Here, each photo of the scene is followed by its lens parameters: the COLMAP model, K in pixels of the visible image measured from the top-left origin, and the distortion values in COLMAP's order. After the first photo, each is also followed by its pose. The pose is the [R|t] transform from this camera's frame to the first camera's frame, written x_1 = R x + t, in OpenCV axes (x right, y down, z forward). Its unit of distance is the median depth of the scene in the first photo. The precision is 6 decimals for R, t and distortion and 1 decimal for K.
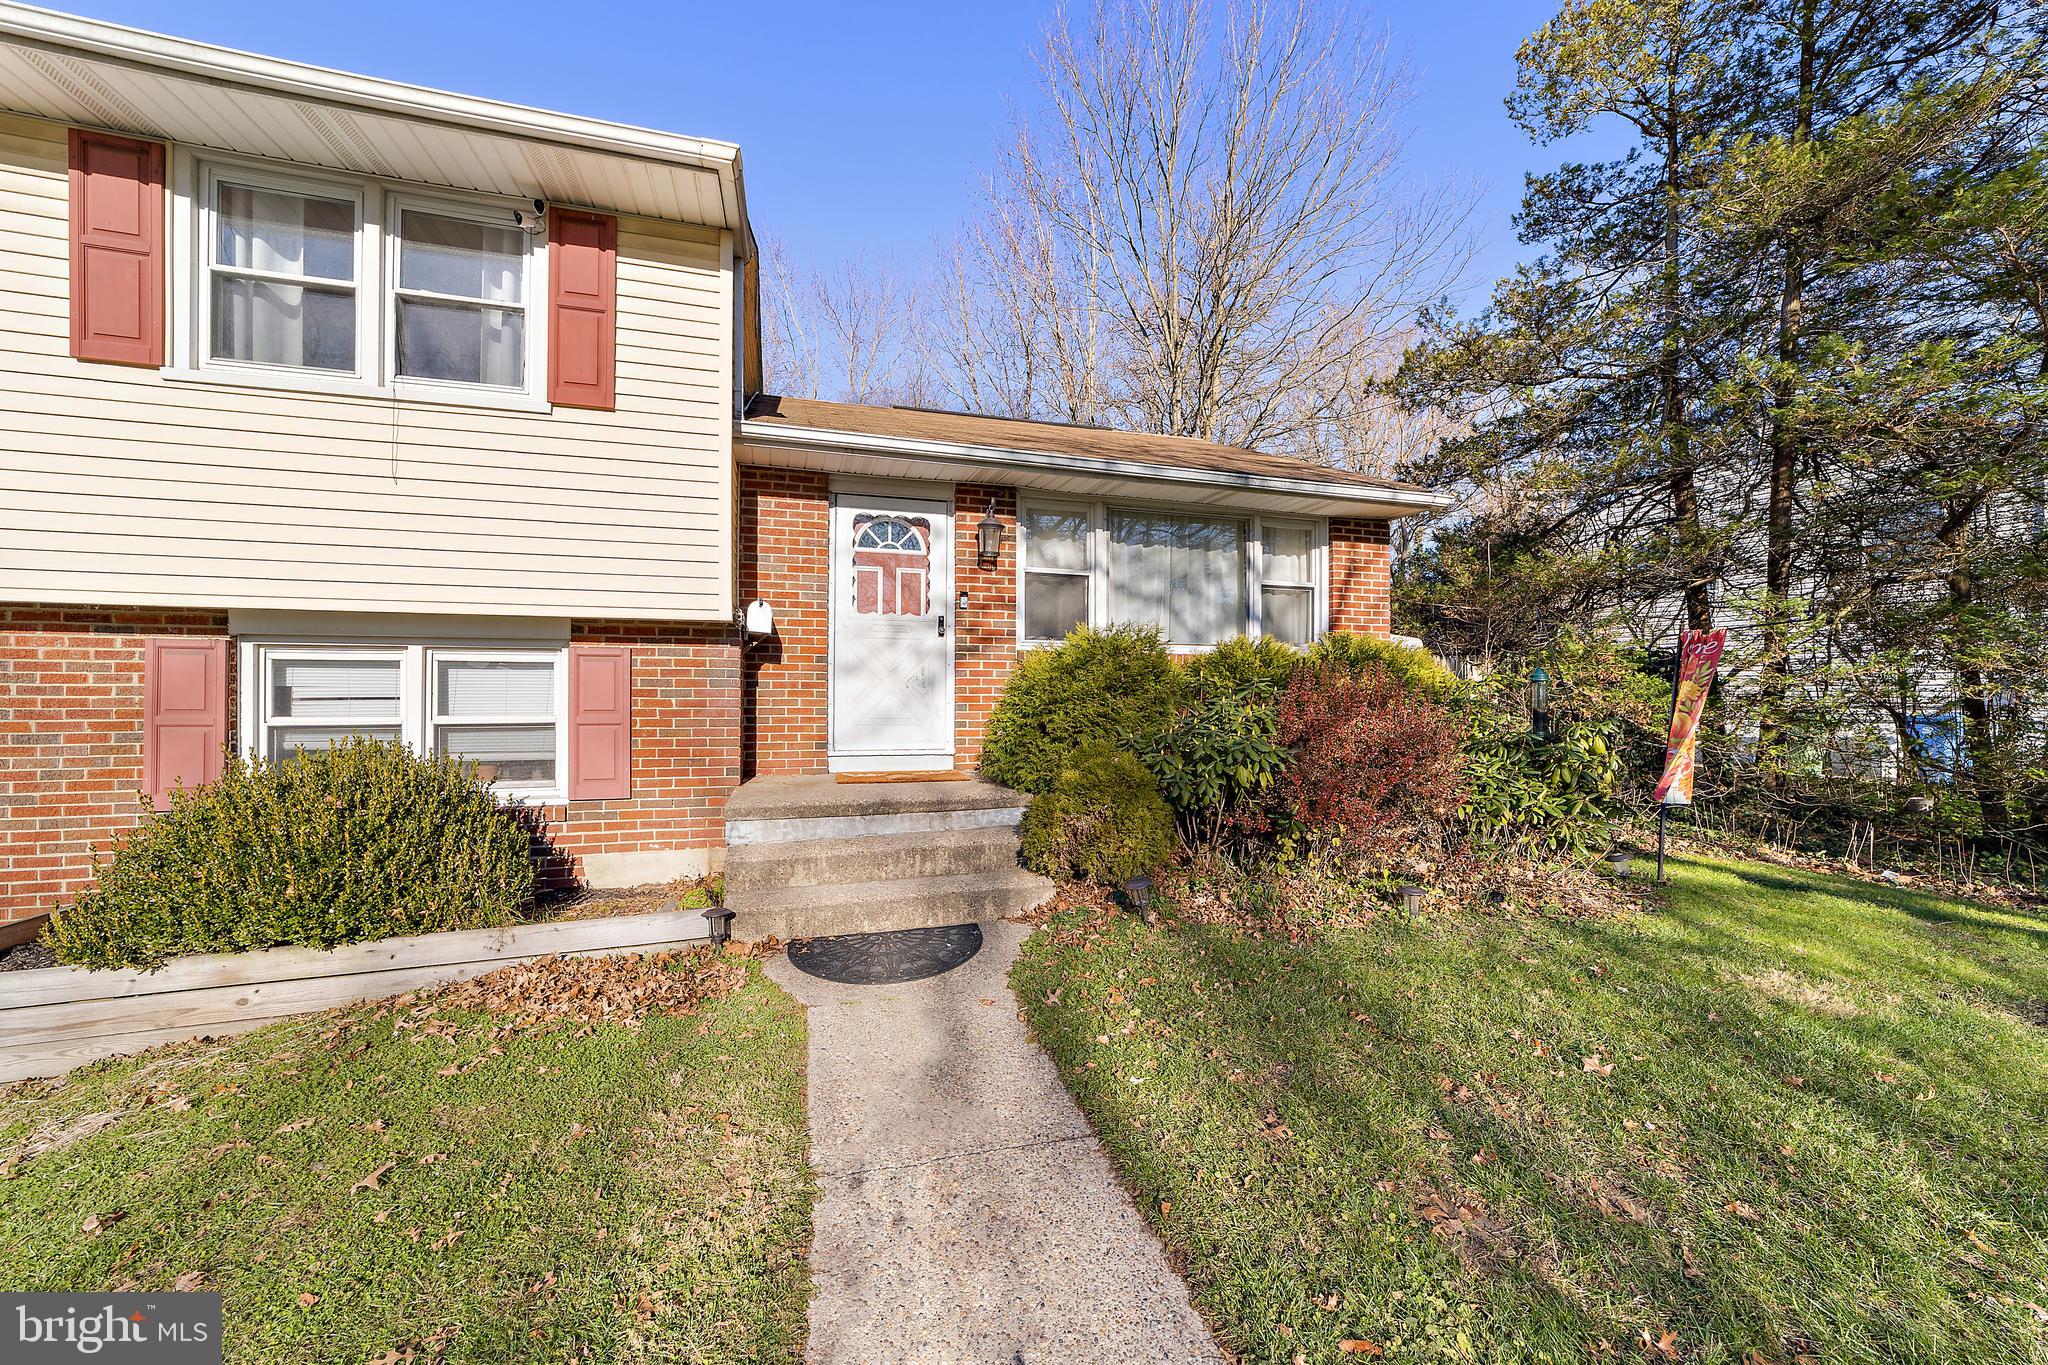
lens RADIAL K [[786.8, 0, 1026.3], [0, 786.8, 683.8], [0, 0, 1]] dist [-0.013215, 0.006134]
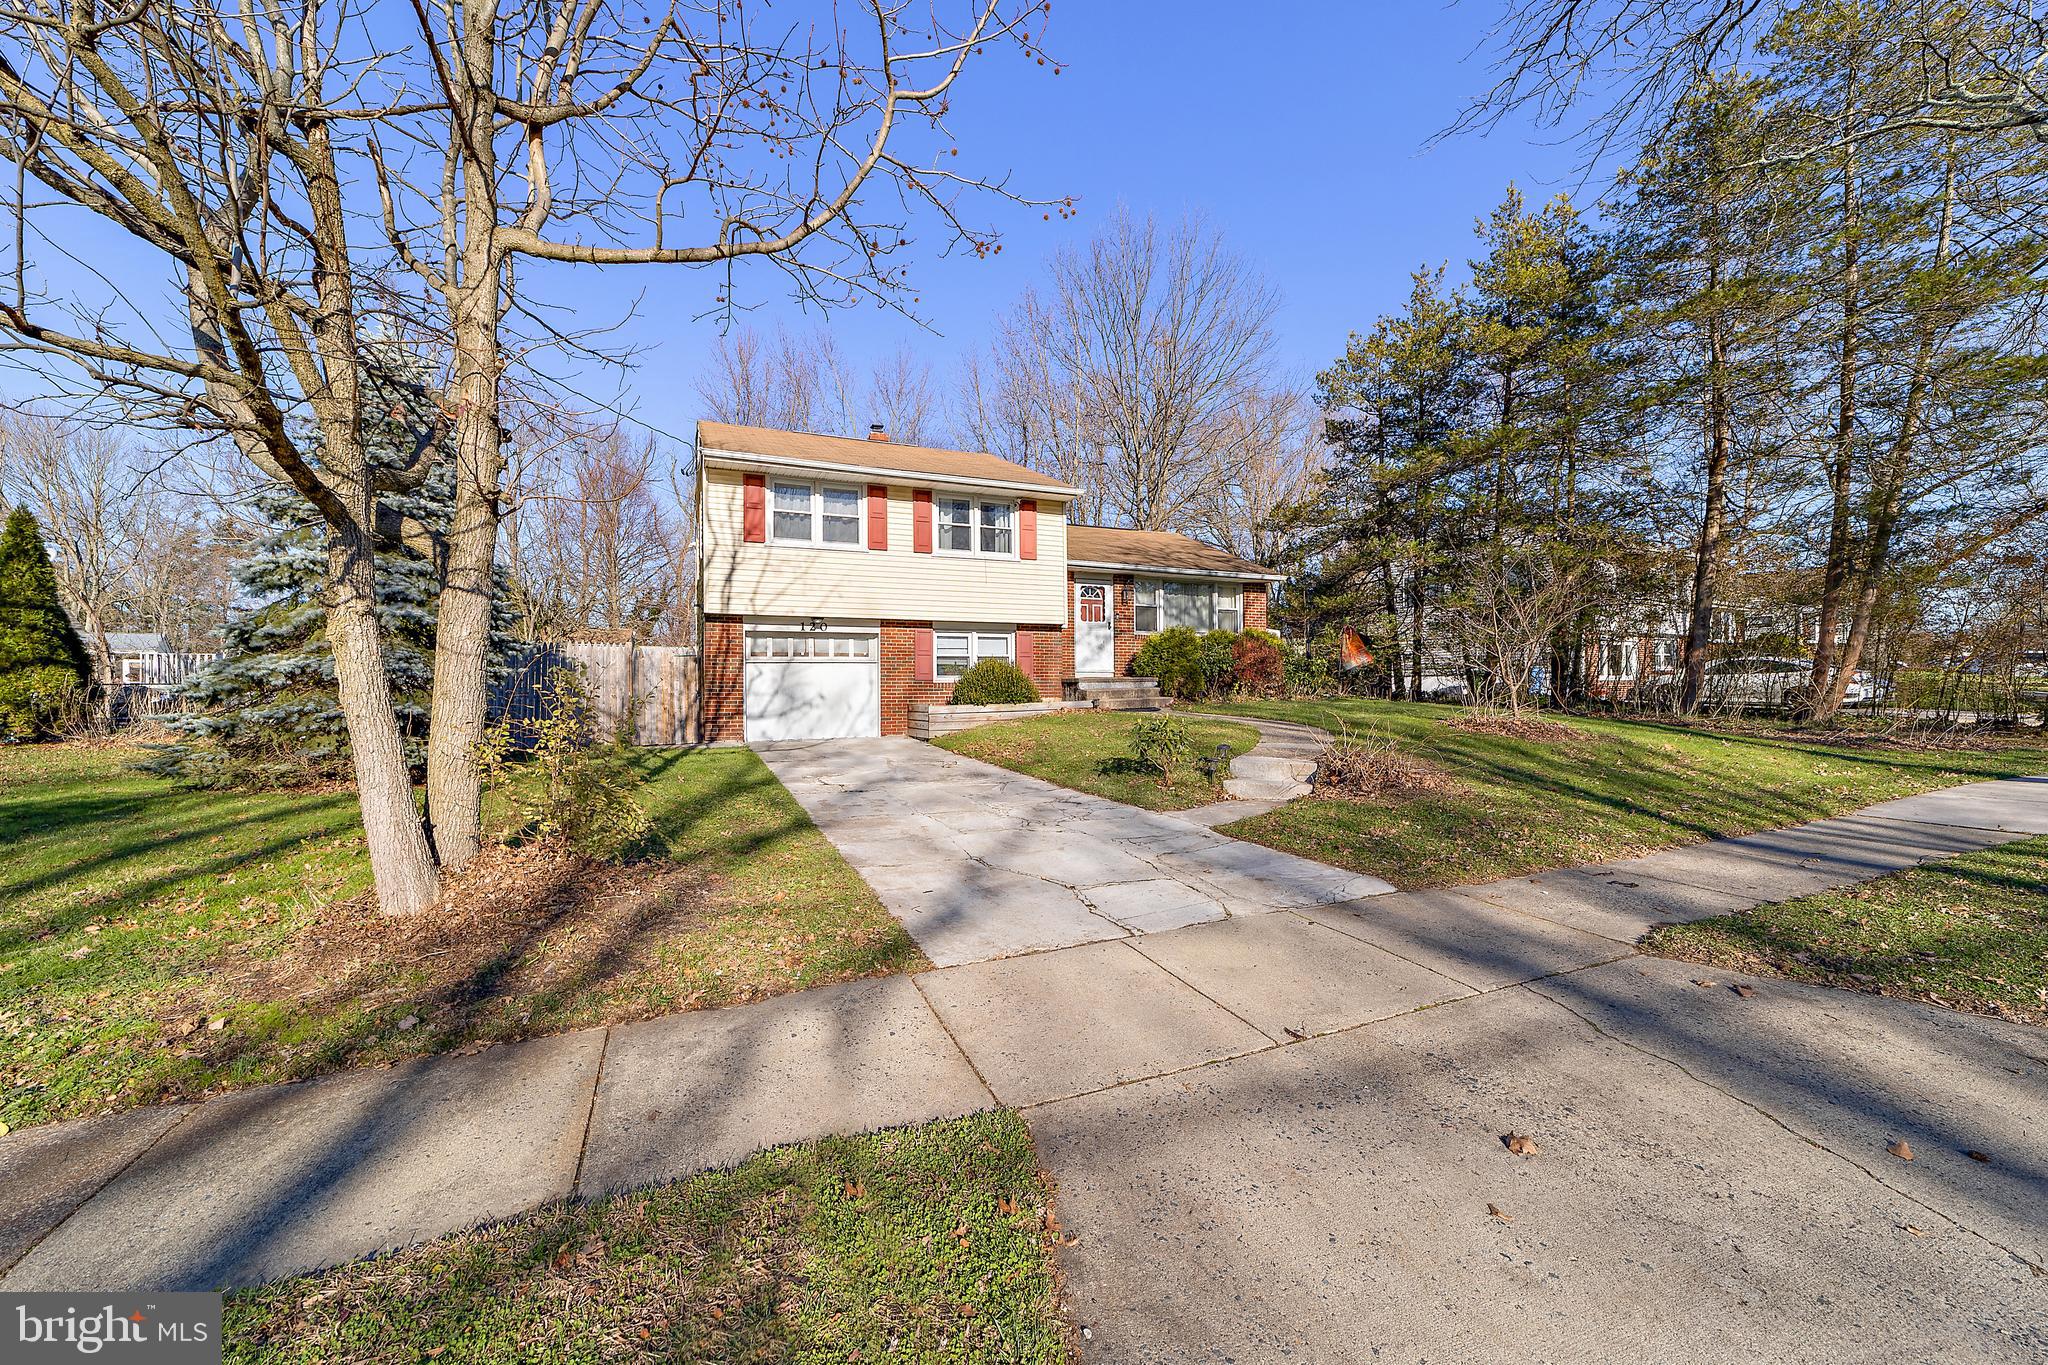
lens RADIAL K [[786.8, 0, 1028.2], [0, 786.8, 677.1], [0, 0, 1]] dist [-0.013215, 0.006134]
pose [[0.992694, -0.008264, 0.120374, -0.720060], [0.009085, 0.999939, -0.006280, 0.120501], [-0.120315, 0.007327, 0.992709, -1.698931]]
